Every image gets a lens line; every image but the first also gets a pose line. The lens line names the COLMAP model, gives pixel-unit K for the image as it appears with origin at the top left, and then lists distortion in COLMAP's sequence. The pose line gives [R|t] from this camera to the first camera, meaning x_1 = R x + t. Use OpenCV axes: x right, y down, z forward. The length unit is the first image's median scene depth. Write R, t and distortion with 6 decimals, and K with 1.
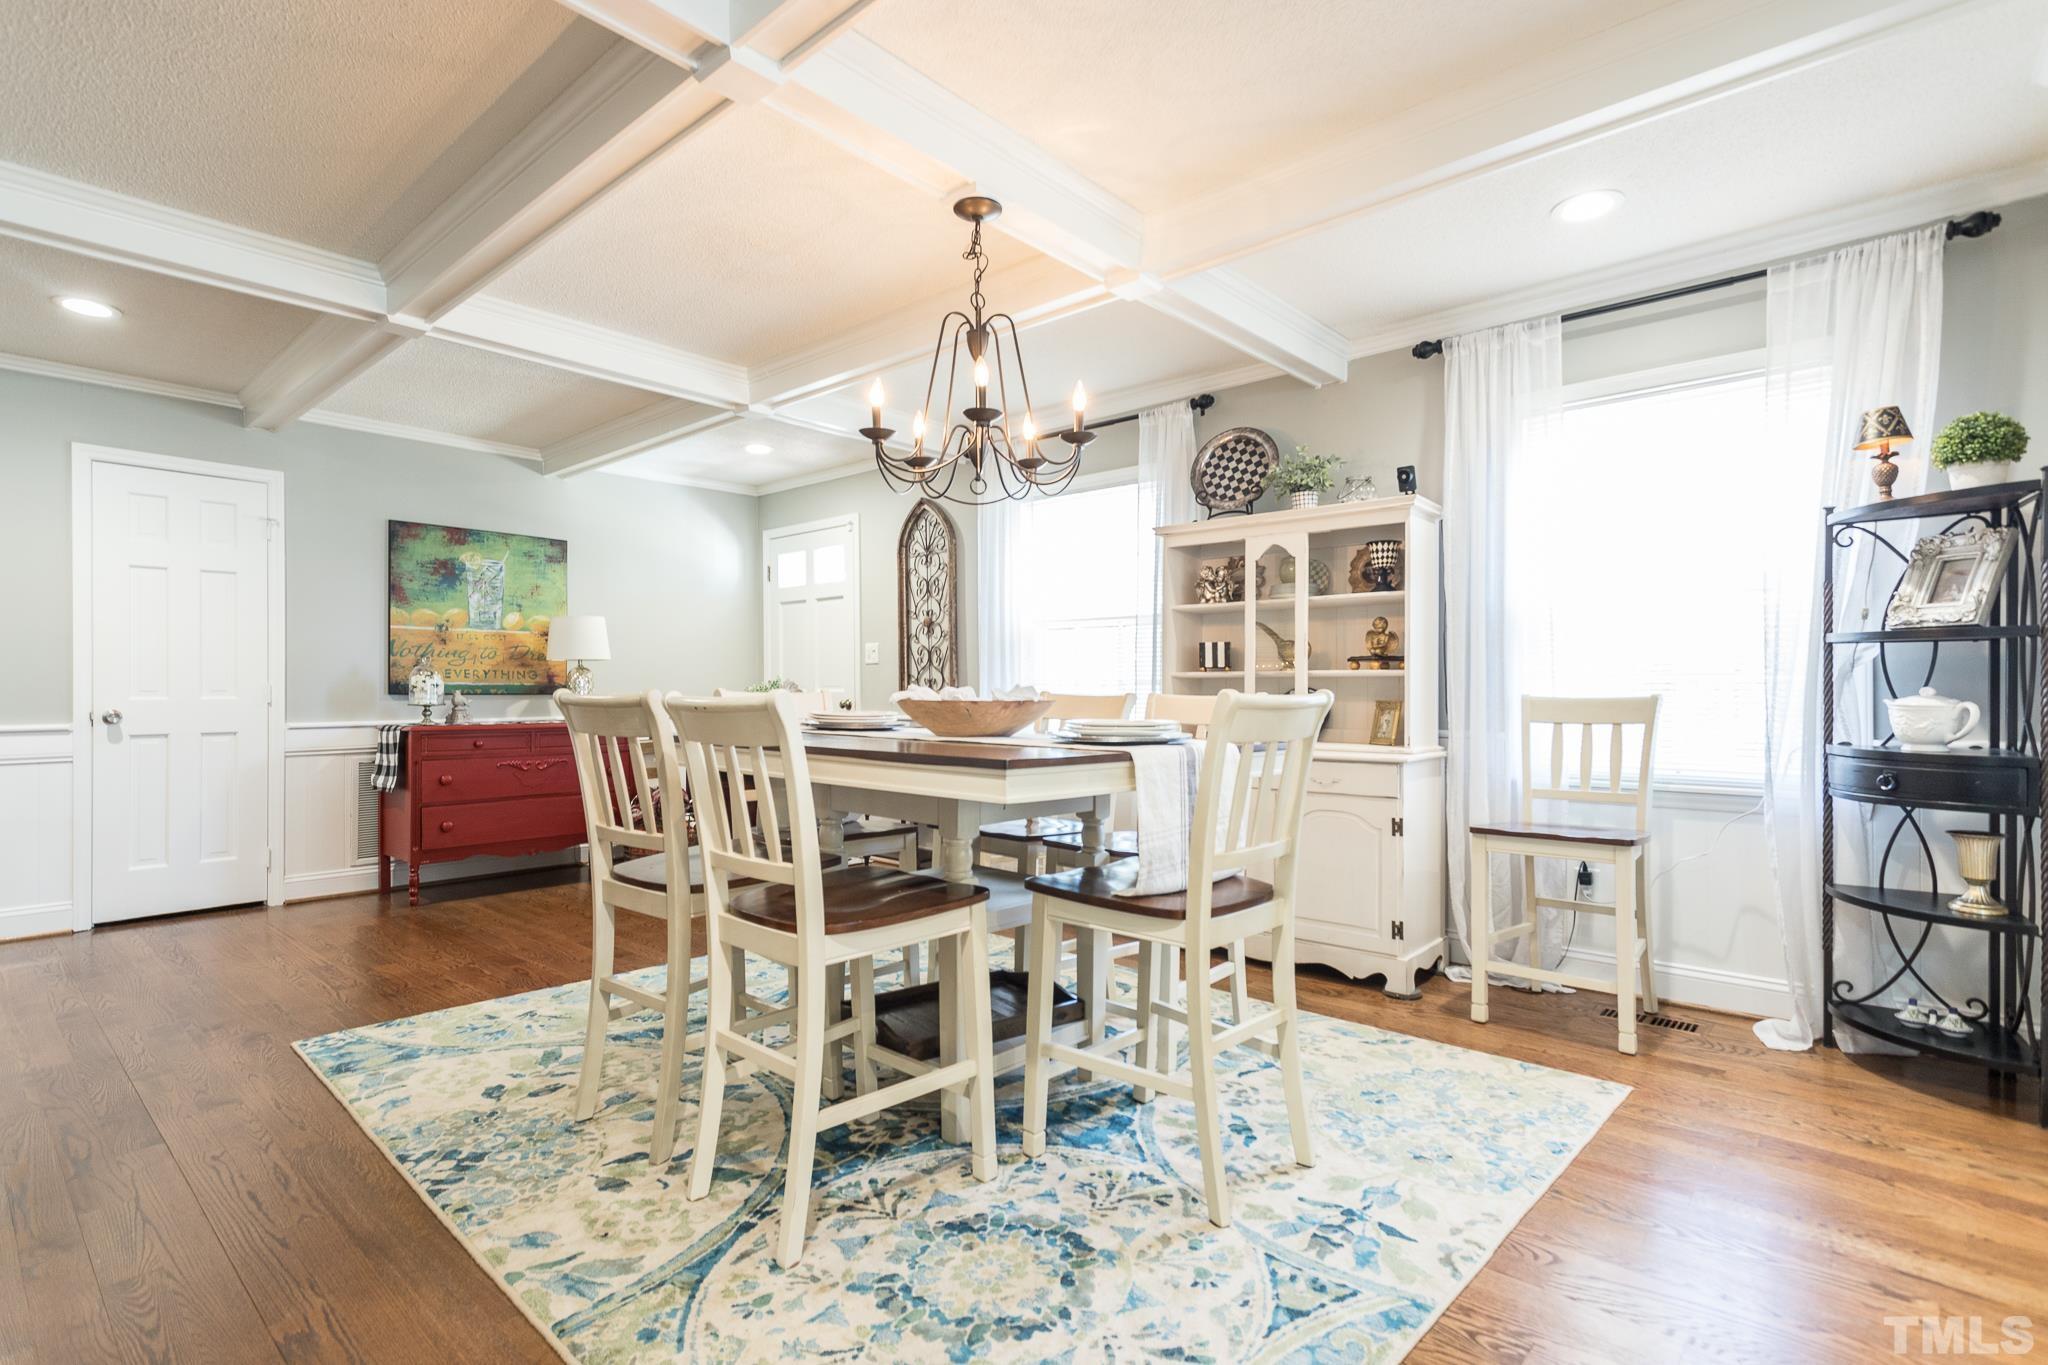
lens RADIAL K [[986.2, 0, 1024.0], [0, 986.2, 682.5], [0, 0, 1]] dist [0.012211, -0.000253]
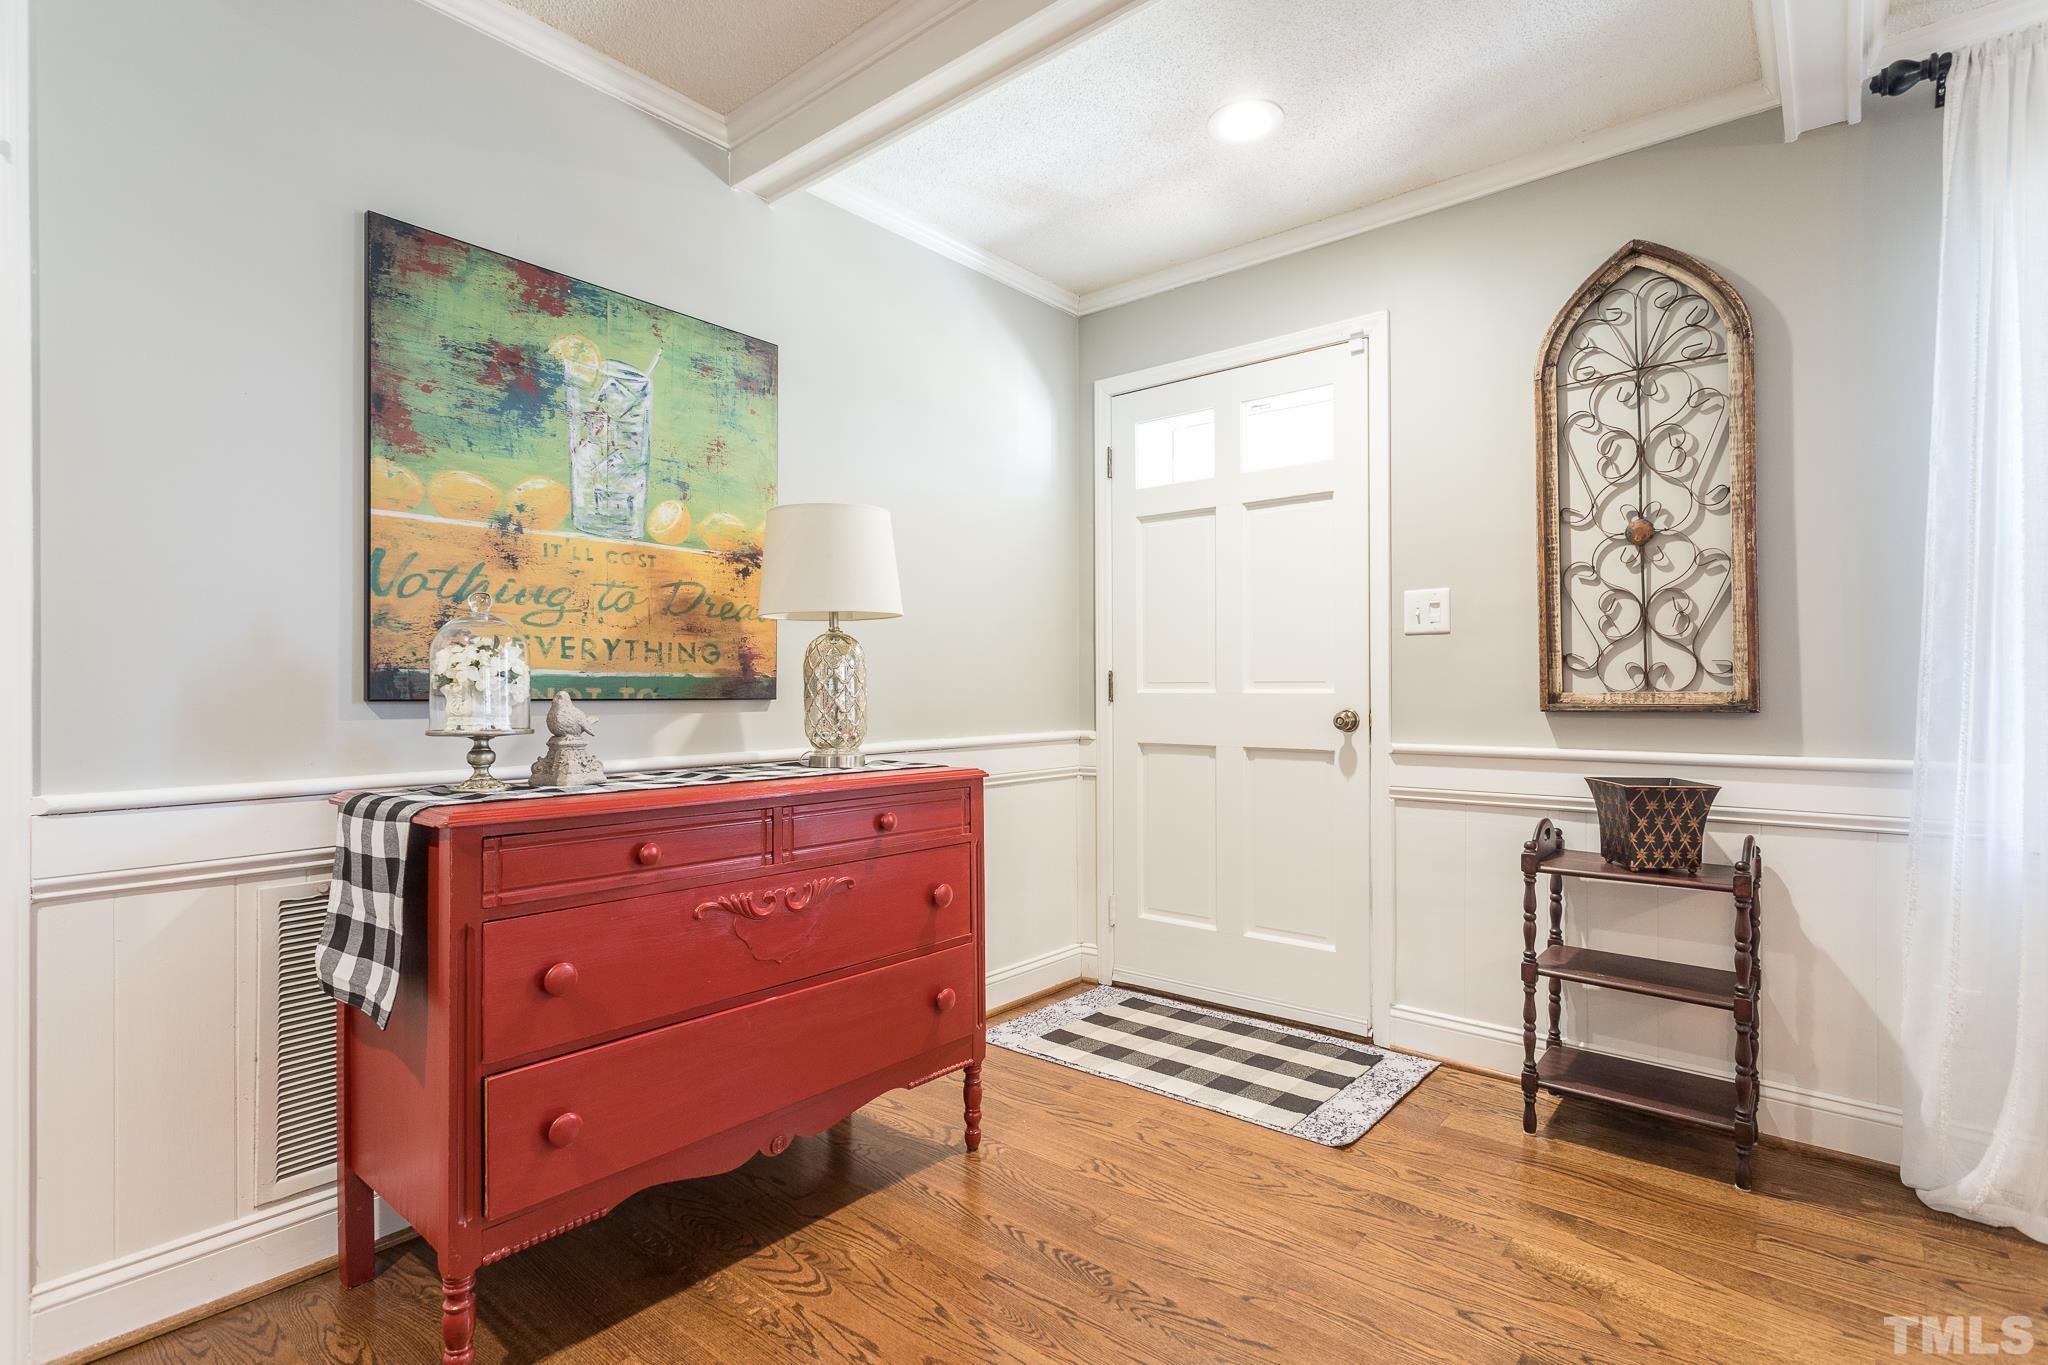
lens RADIAL K [[984.8, 0, 1030.2], [0, 984.8, 687.6], [0, 0, 1]] dist [-0.001022, 0.000041]
pose [[0.999278, 0.002117, 0.037941, -0.395400], [-0.002385, 0.999972, 0.007029, 0.003734], [-0.037925, -0.007115, 0.999255, 0.605885]]
